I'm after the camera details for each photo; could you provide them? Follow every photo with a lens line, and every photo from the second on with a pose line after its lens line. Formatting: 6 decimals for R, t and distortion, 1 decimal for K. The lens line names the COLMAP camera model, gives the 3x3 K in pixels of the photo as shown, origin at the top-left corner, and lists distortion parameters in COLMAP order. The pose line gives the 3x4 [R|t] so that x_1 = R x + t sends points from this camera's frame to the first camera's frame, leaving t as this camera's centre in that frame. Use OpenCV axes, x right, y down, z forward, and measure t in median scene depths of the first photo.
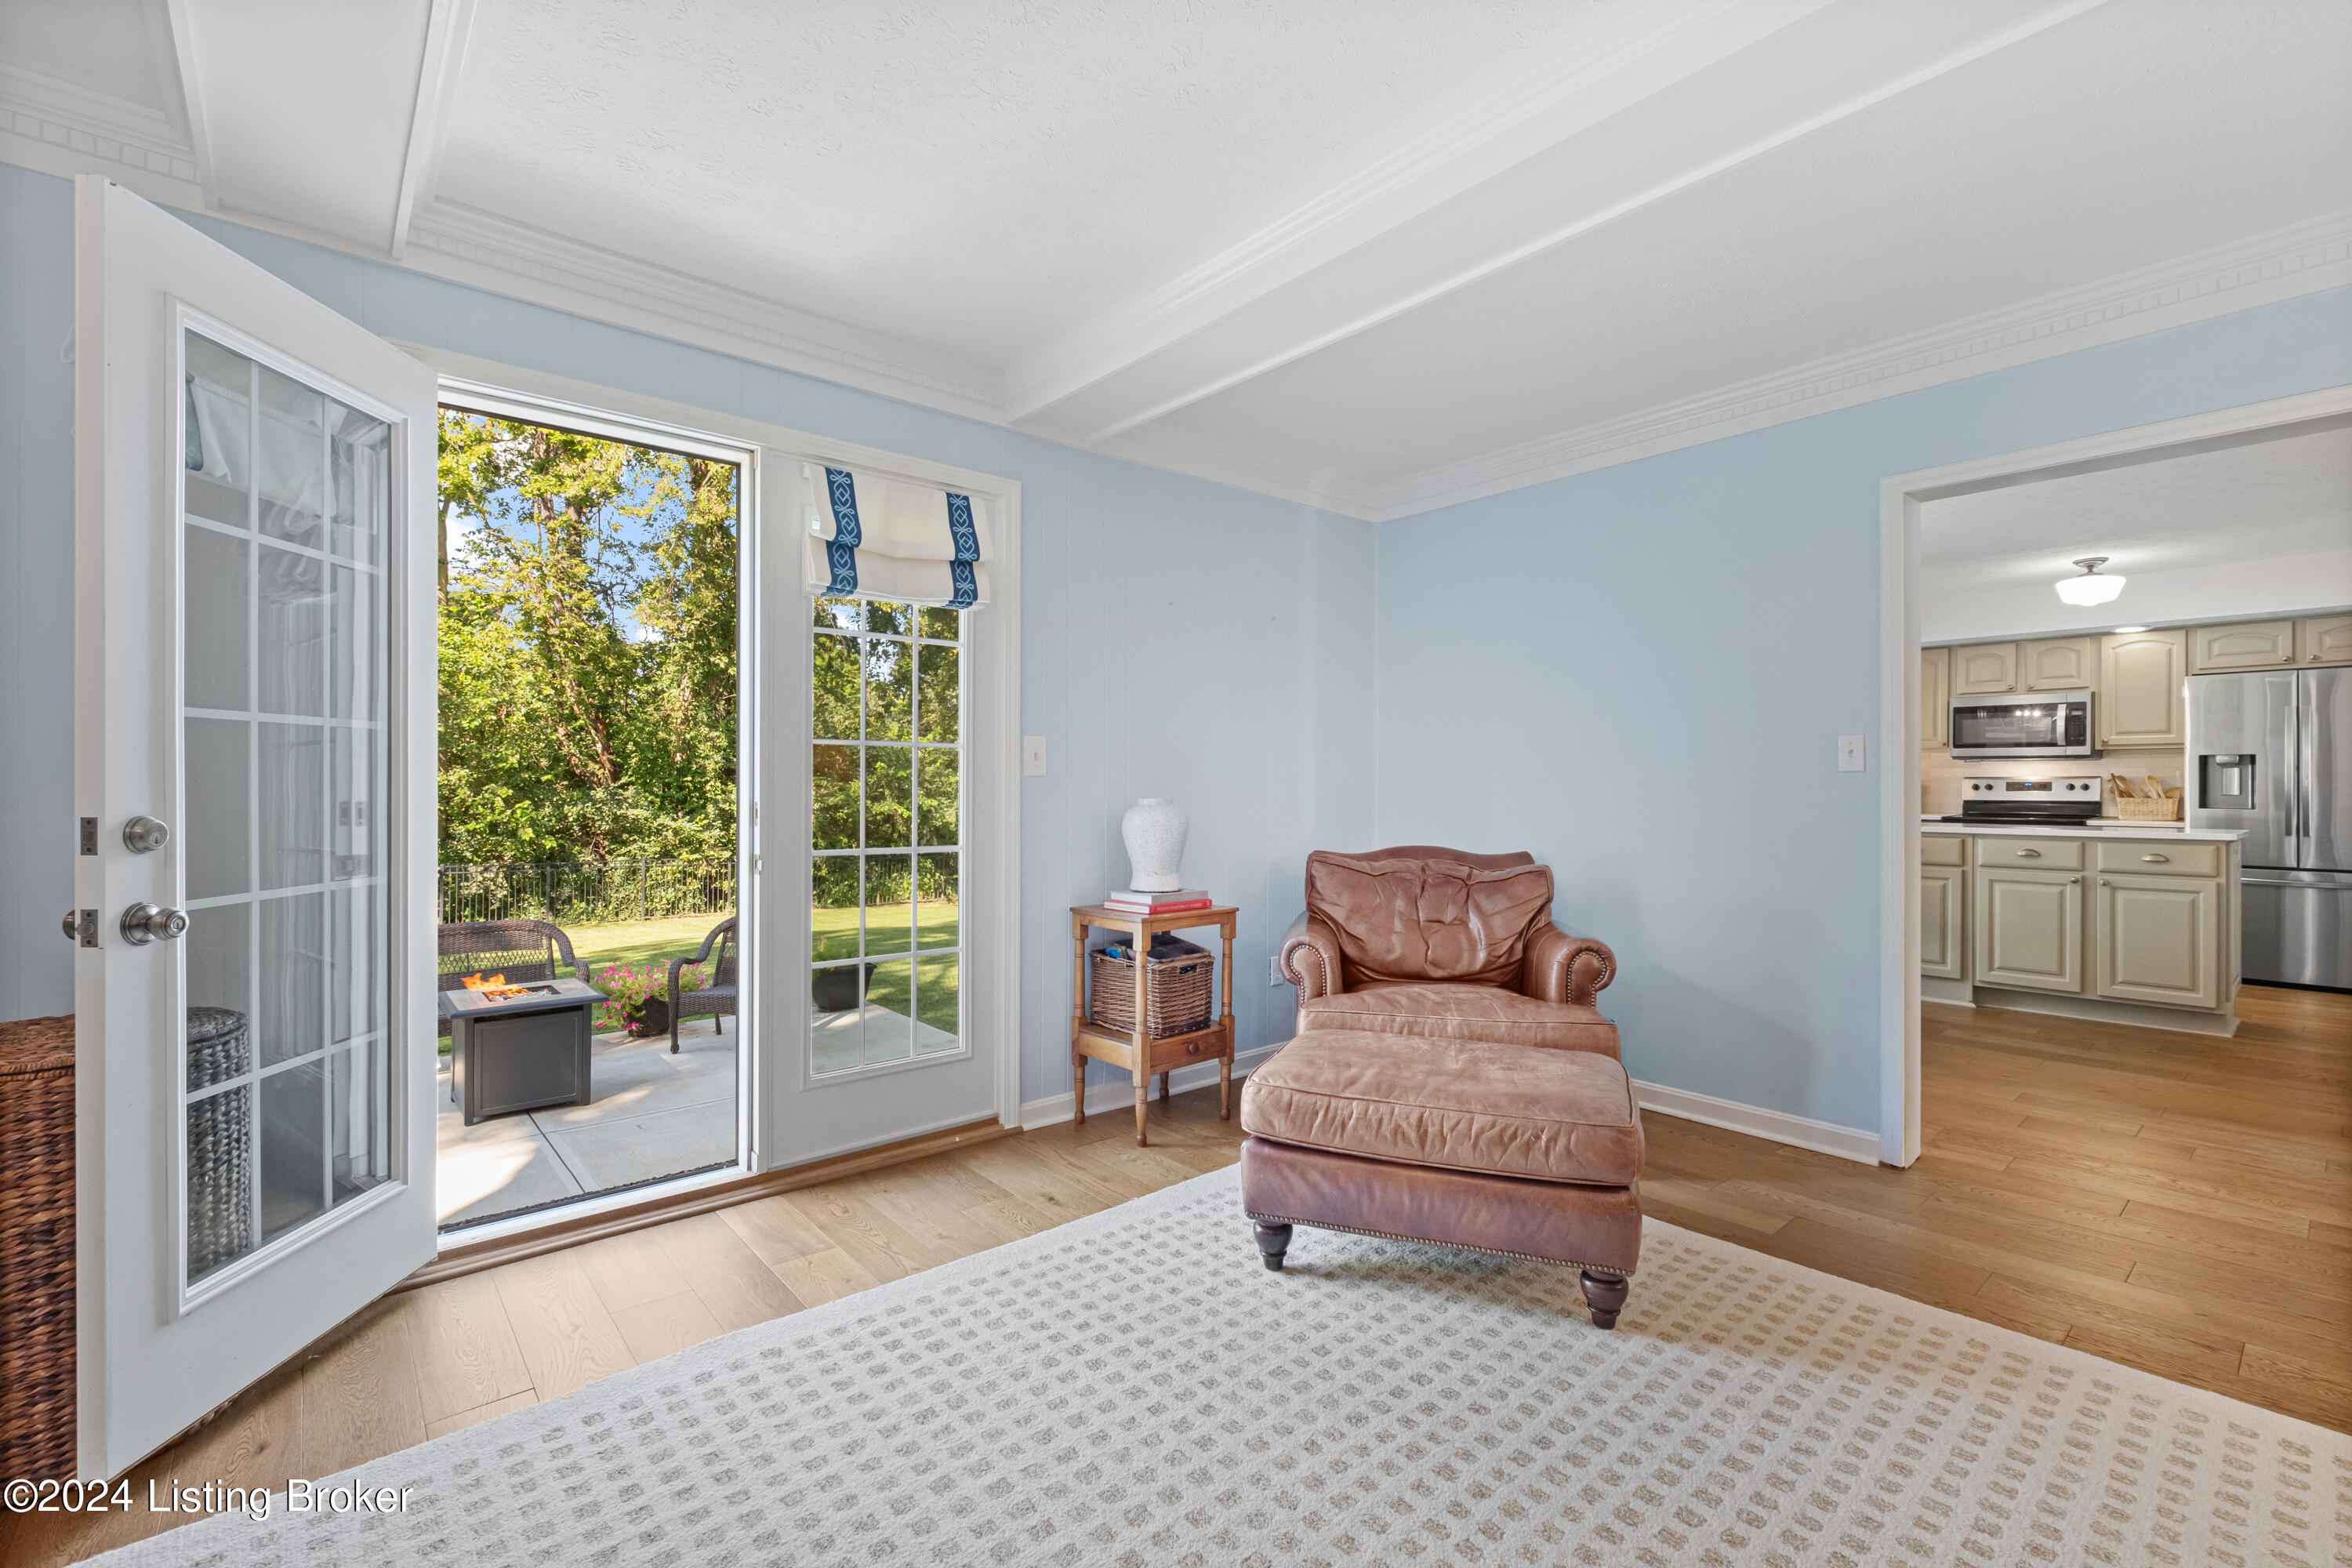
lens RADIAL K [[1020.0, 0, 1183.7], [0, 1020.0, 778.6], [0, 0, 1]] dist [0.003420, -0.003250]
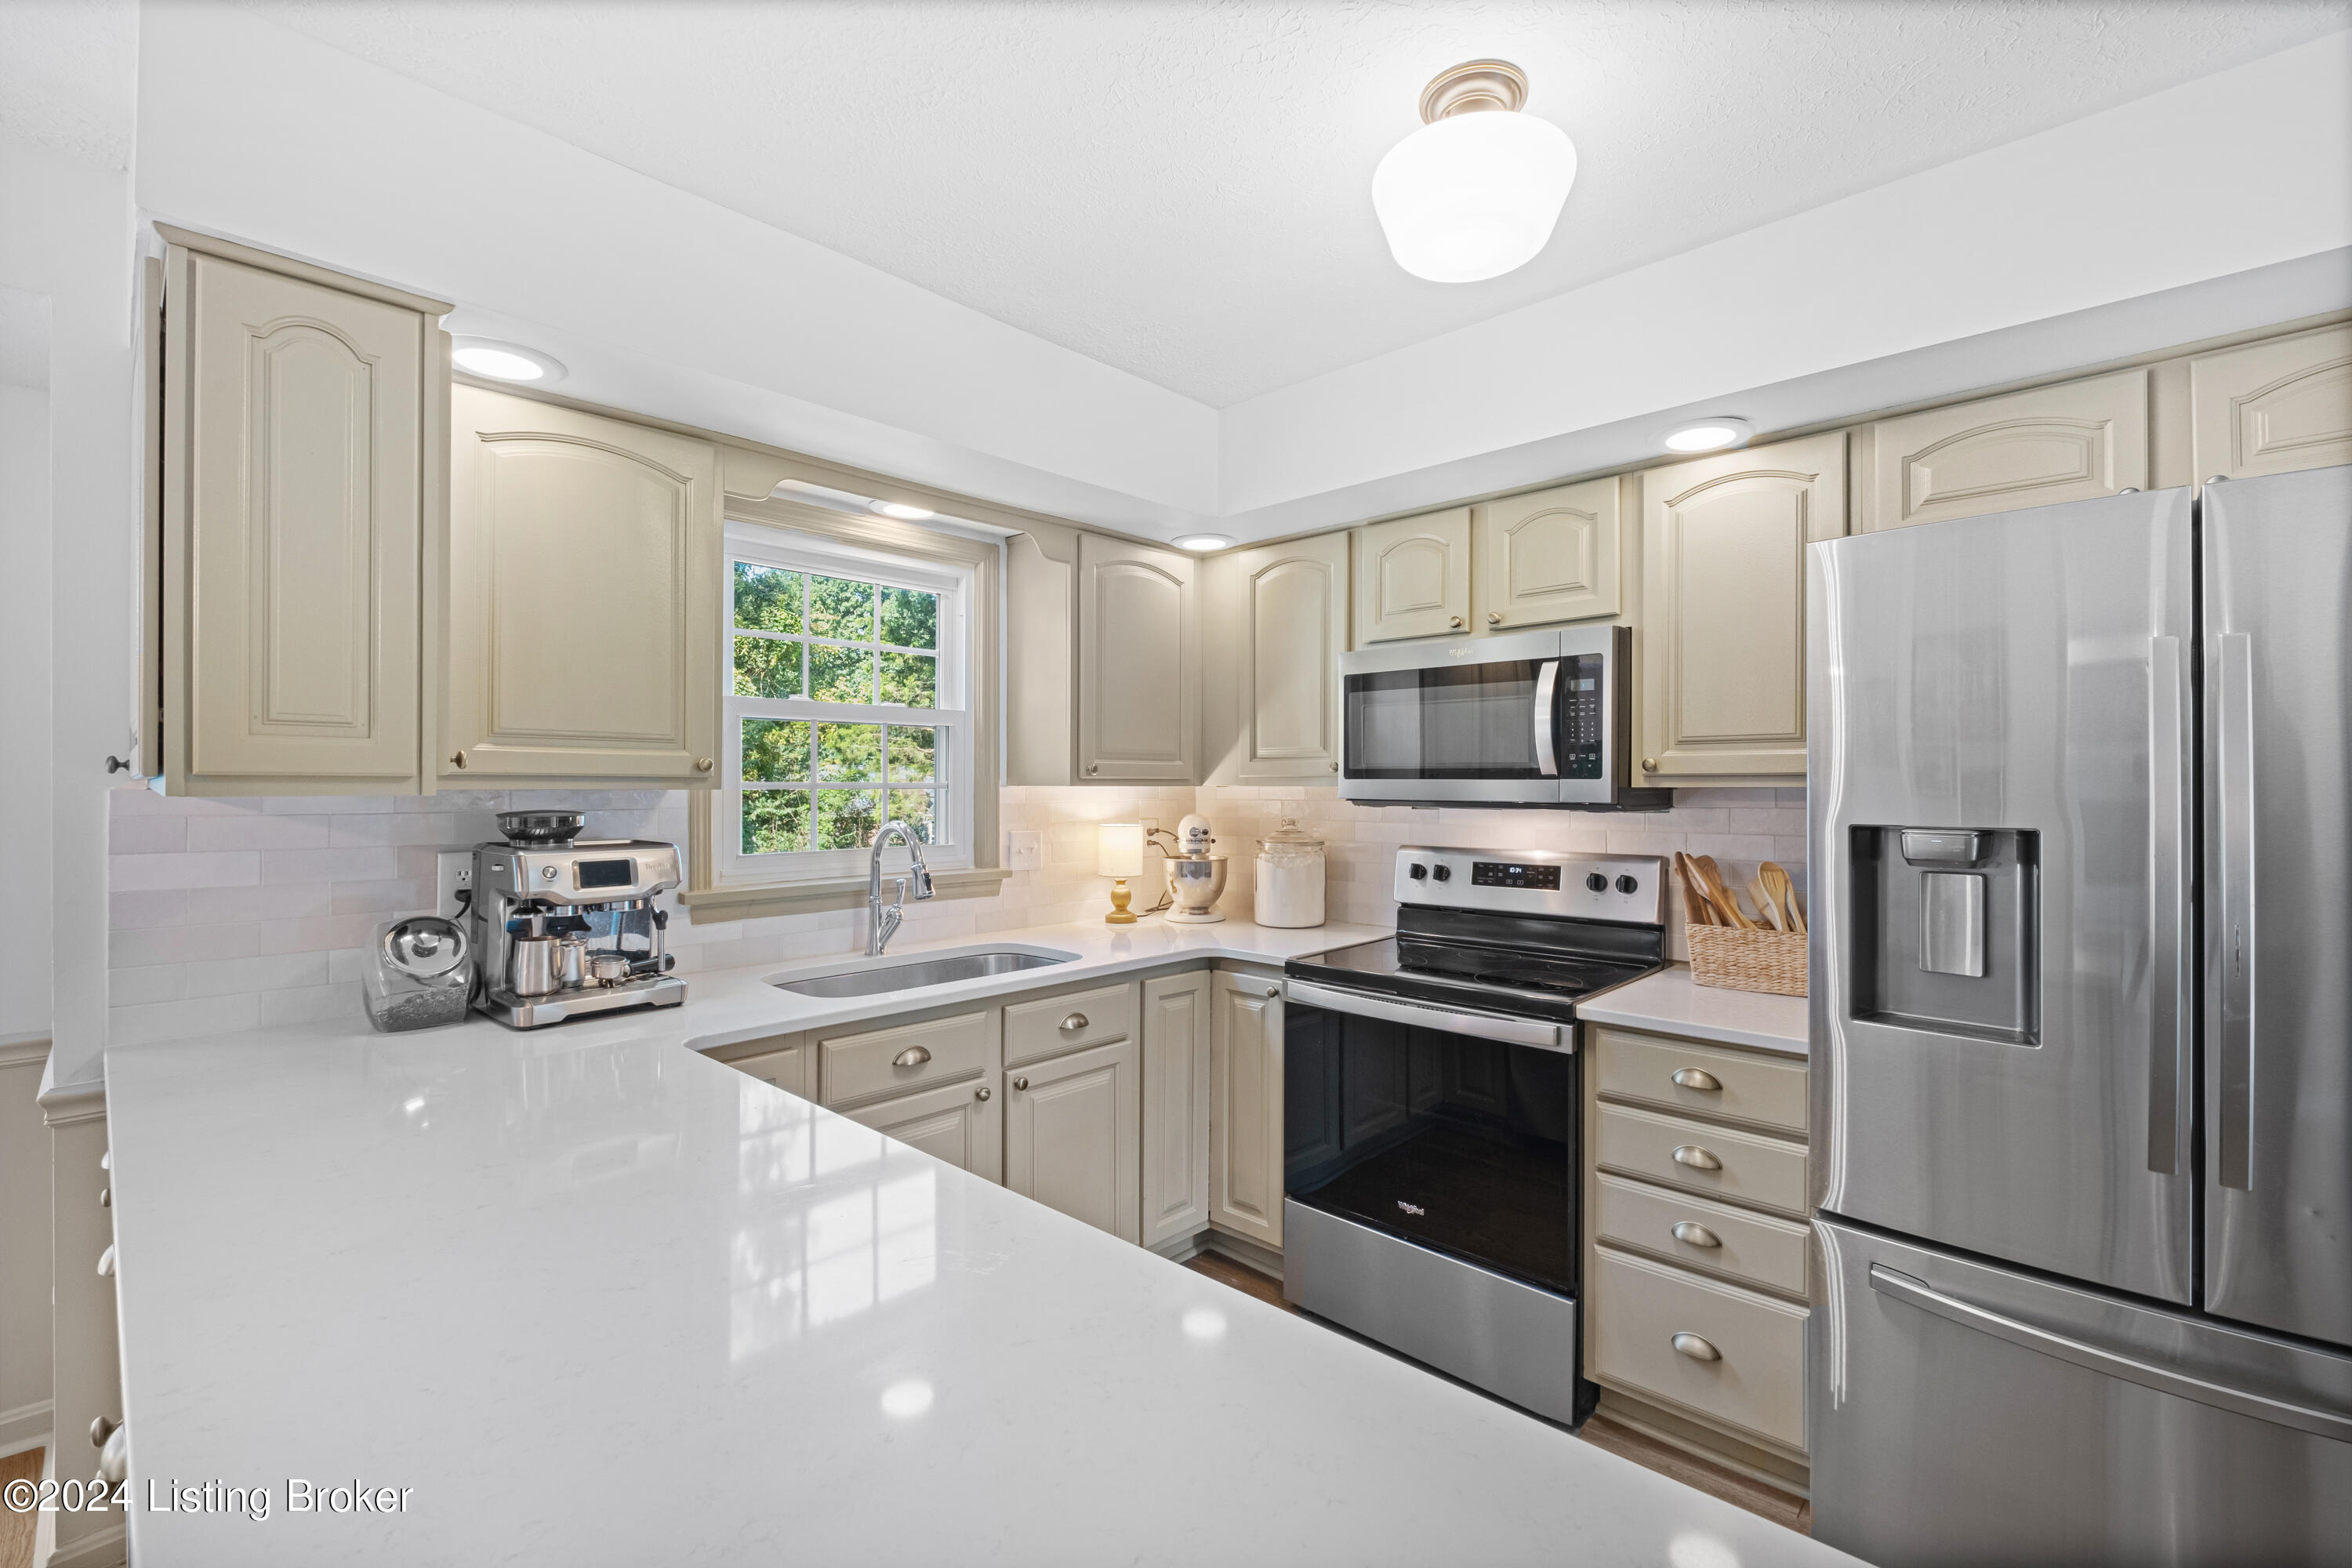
lens RADIAL K [[1020.0, 0, 1175.4], [0, 1020.0, 791.2], [0, 0, 1]] dist [0.003420, -0.003250]
pose [[0.992669, 0.000168, 0.120863, 0.686465], [-0.000788, 0.999987, 0.005083, -0.028936], [-0.120861, -0.005141, 0.992656, 0.658406]]
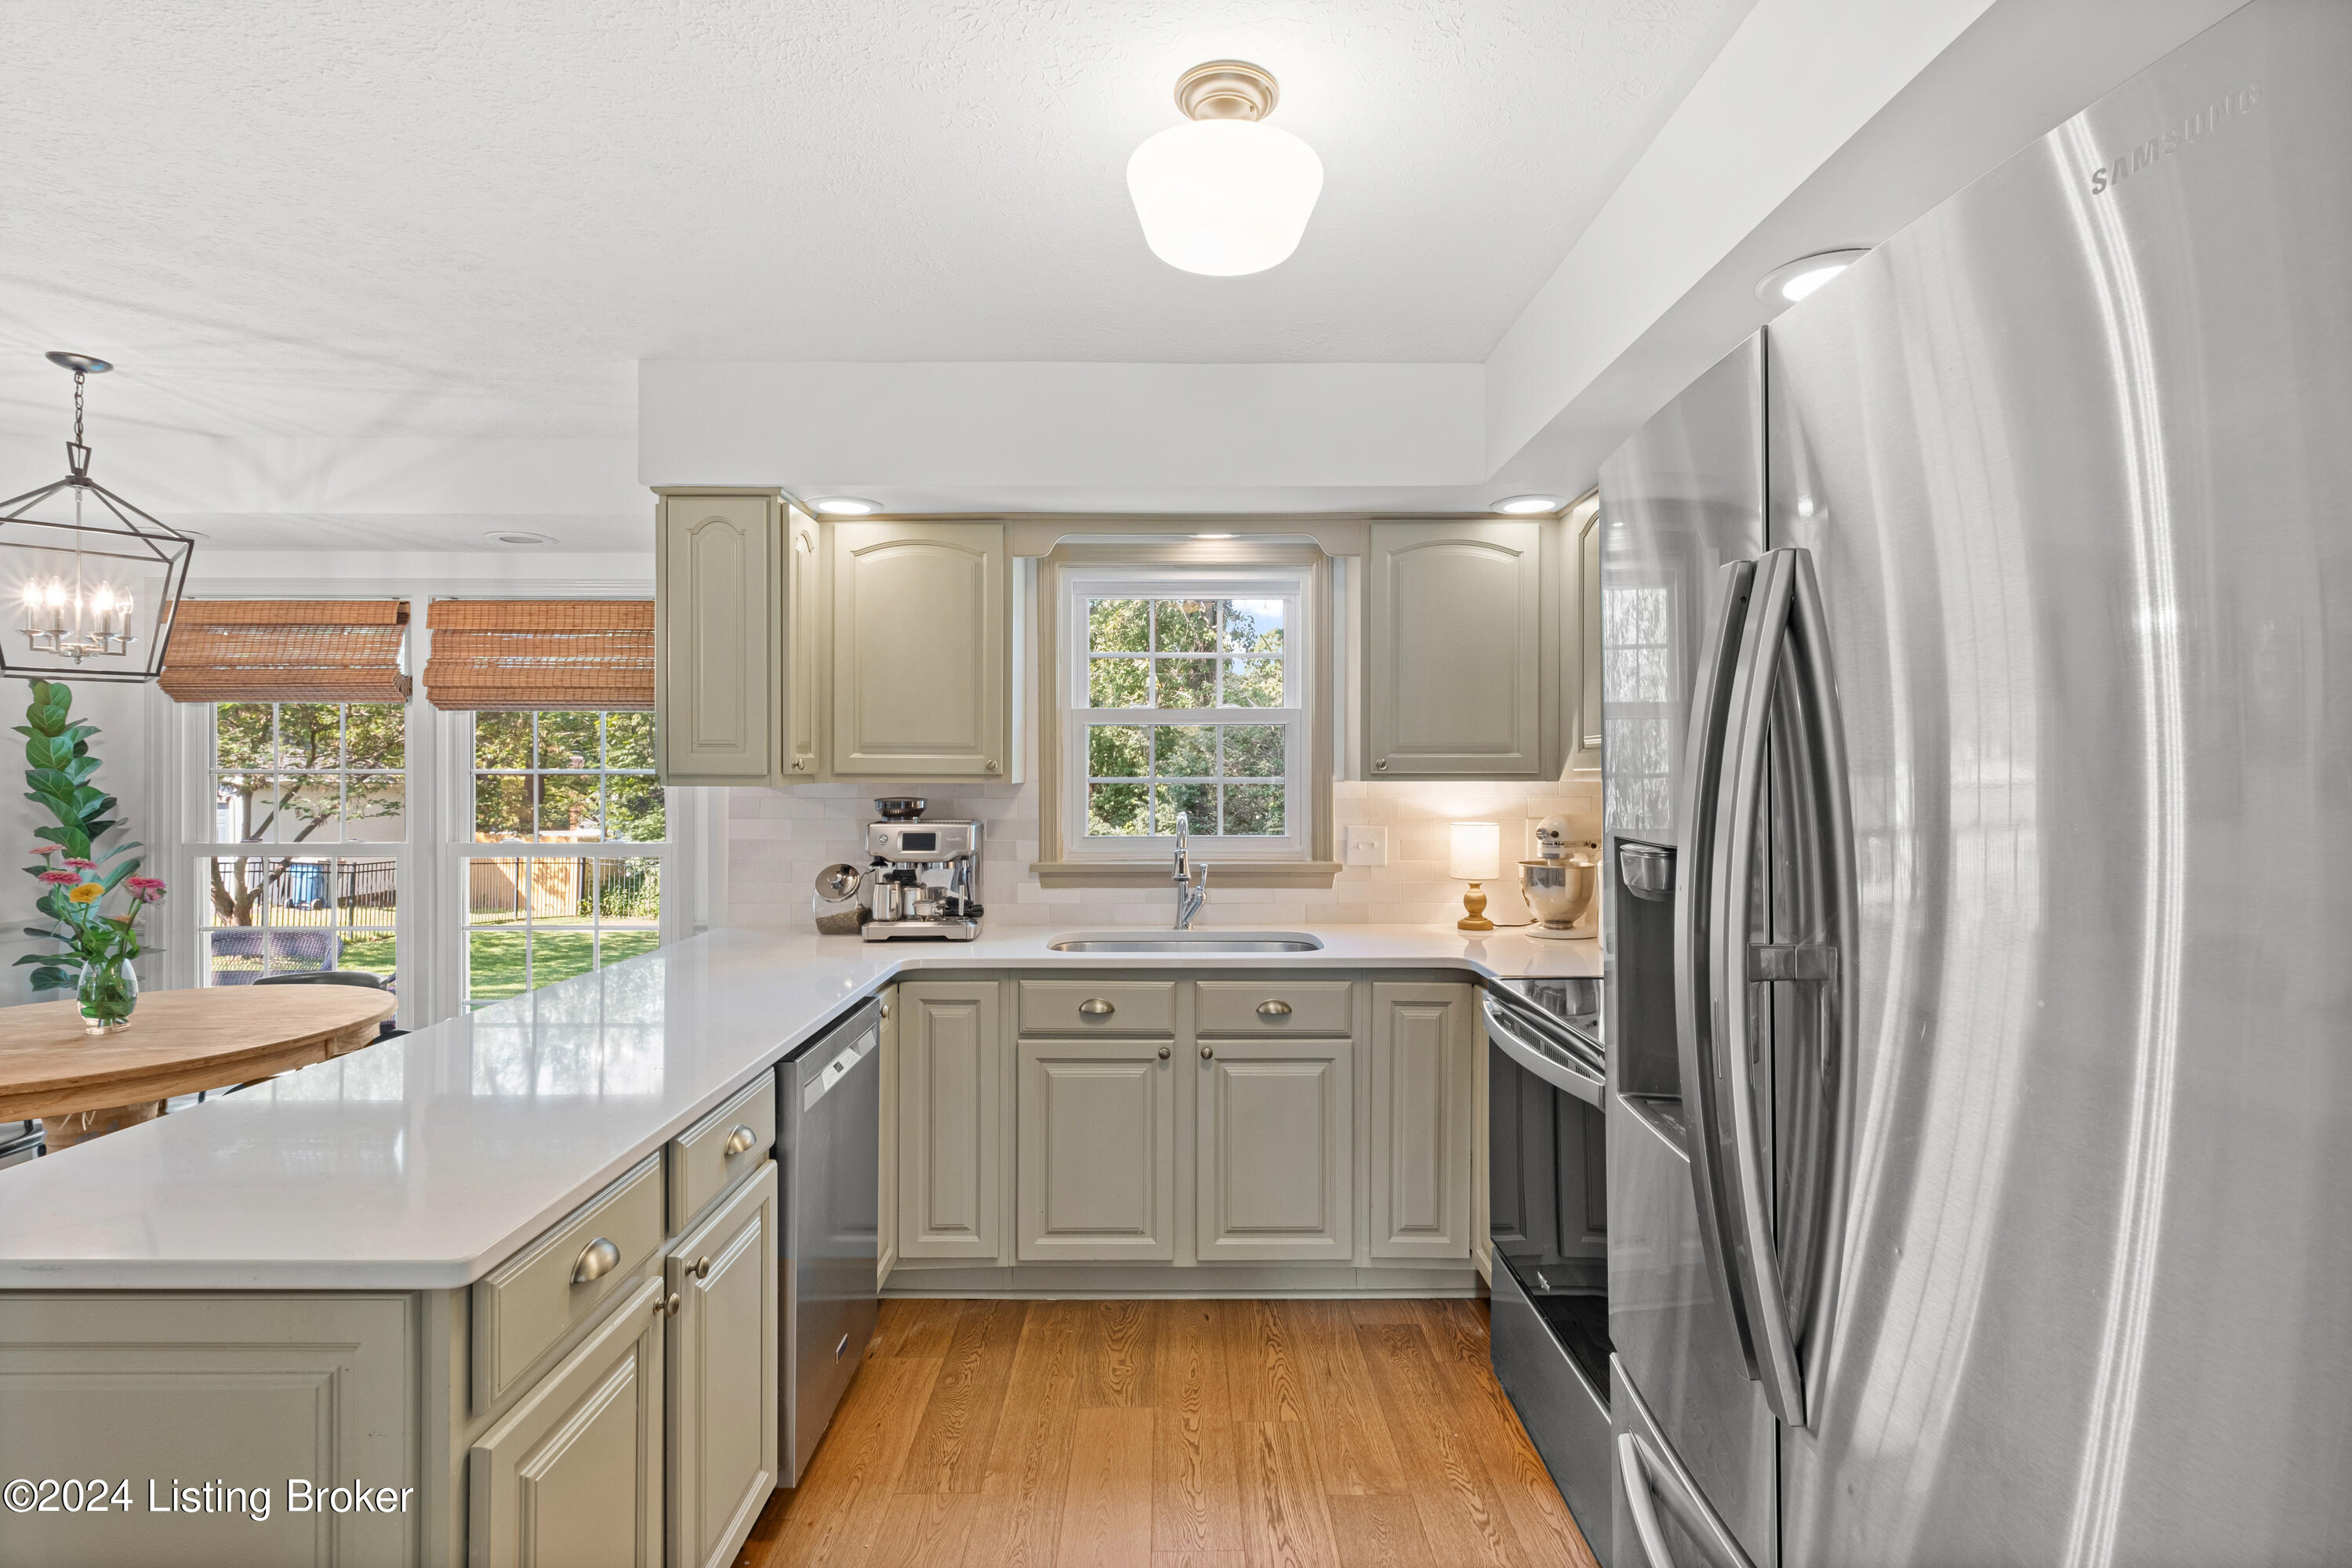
lens RADIAL K [[1144.0, 0, 1185.0], [0, 1144.0, 787.9], [0, 0, 1]] dist [0.002144, 0.000012]
pose [[0.769589, 0.003644, -0.638530, 0.960201], [-0.001275, 0.999990, 0.004170, -0.027787], [0.638539, -0.002395, 0.769586, 0.678311]]
